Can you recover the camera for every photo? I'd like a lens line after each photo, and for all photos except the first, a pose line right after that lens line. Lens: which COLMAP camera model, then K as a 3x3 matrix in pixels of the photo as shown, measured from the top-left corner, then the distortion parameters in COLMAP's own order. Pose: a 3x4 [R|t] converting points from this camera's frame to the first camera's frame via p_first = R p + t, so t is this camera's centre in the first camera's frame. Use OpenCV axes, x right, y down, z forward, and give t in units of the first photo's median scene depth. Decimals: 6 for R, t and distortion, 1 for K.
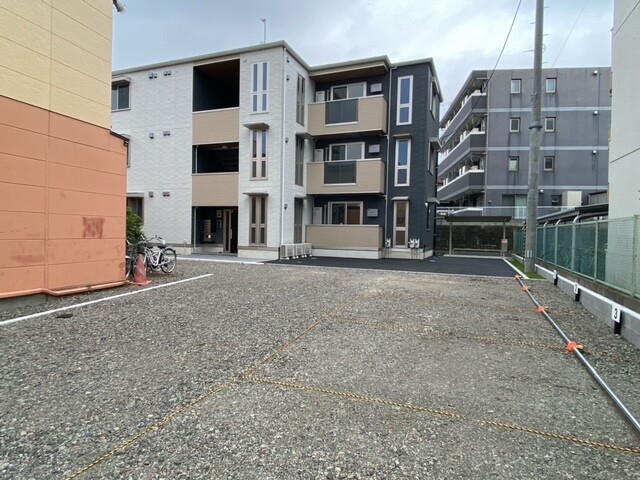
lens RADIAL K [[388.7, 0, 320.0], [0, 388.7, 240.0], [0, 0, 1]] dist [0.061018, -0.064548]
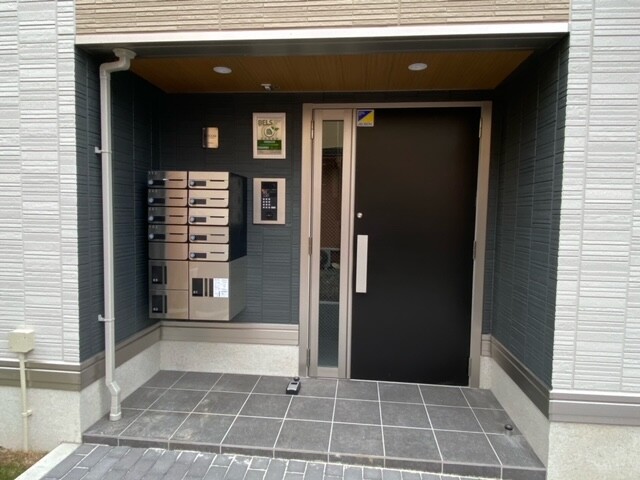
lens RADIAL K [[388.7, 0, 320.0], [0, 388.7, 240.0], [0, 0, 1]] dist [0.061018, -0.064548]
pose [[0.958877, -0.021269, 0.283023, -0.292389], [0.007430, 0.998727, 0.049883, -0.033704], [-0.283723, -0.045729, 0.957815, 0.863626]]
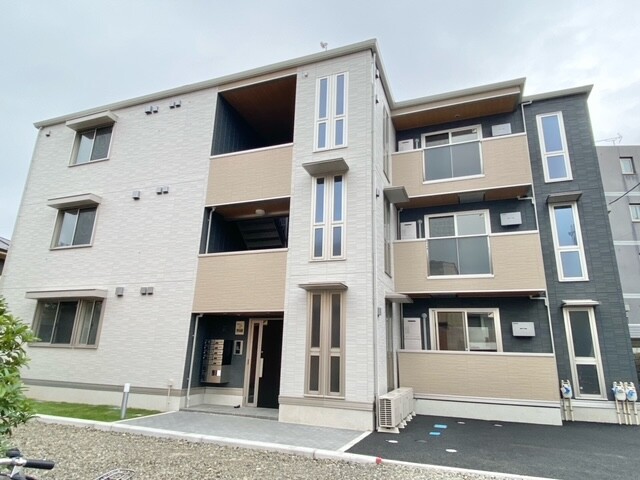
lens RADIAL K [[388.7, 0, 320.0], [0, 388.7, 240.0], [0, 0, 1]] dist [0.061018, -0.064548]
pose [[0.999571, 0.015851, 0.024633, -0.167018], [-0.007833, 0.954959, -0.296635, -0.024184], [-0.028226, 0.296314, 0.954673, 0.453350]]
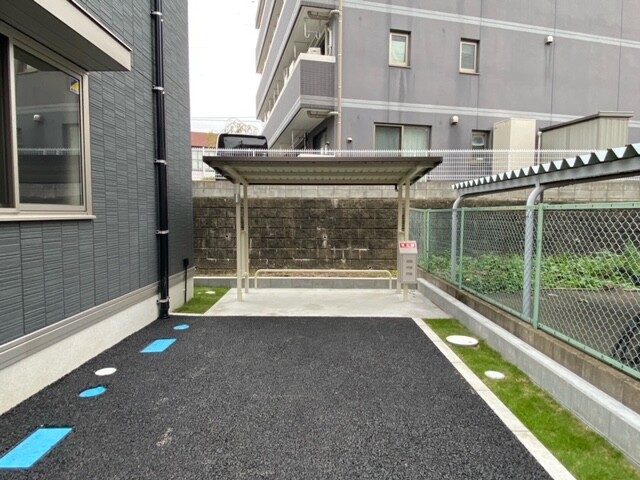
lens RADIAL K [[388.7, 0, 320.0], [0, 388.7, 240.0], [0, 0, 1]] dist [0.061018, -0.064548]
pose [[0.927087, -0.041672, 0.372522, 0.352764], [0.021623, 0.998092, 0.057840, -0.025253], [-0.374222, -0.045568, 0.926219, 0.893313]]
